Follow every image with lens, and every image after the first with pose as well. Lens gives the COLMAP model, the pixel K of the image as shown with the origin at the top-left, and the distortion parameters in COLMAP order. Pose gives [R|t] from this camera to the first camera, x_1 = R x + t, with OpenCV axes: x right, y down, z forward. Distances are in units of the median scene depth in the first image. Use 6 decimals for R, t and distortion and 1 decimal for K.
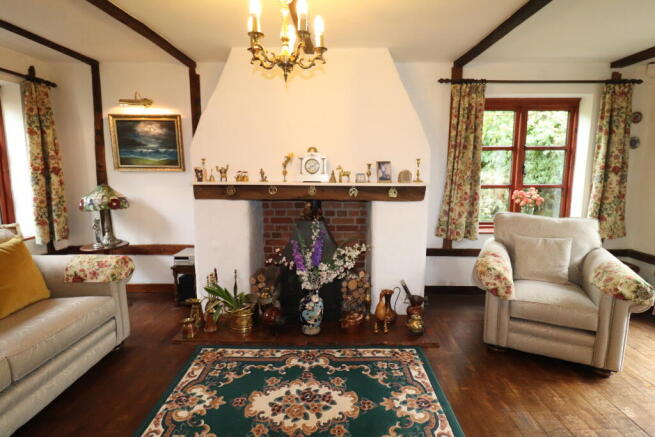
lens RADIAL K [[331.9, 0, 328.8], [0, 331.9, 208.0], [0, 0, 1]] dist [0.000194, -0.000056]
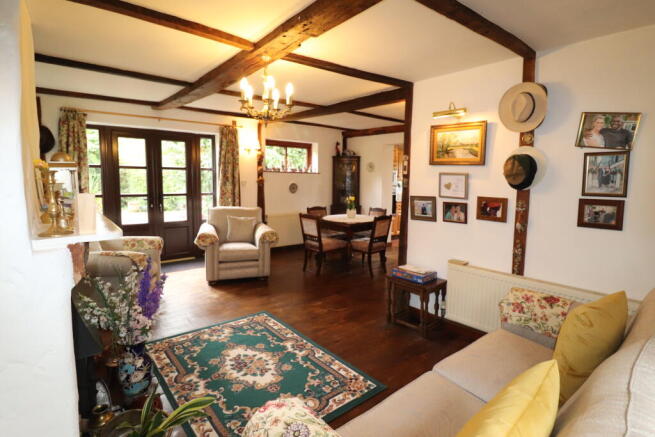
lens RADIAL K [[331.9, 0, 328.8], [0, 331.9, 208.0], [0, 0, 1]] dist [0.000194, -0.000056]
pose [[-0.640686, -0.069209, 0.764677, -1.177928], [0.101070, 0.979661, 0.173348, -0.200344], [-0.761122, 0.188347, -0.620660, 1.391043]]
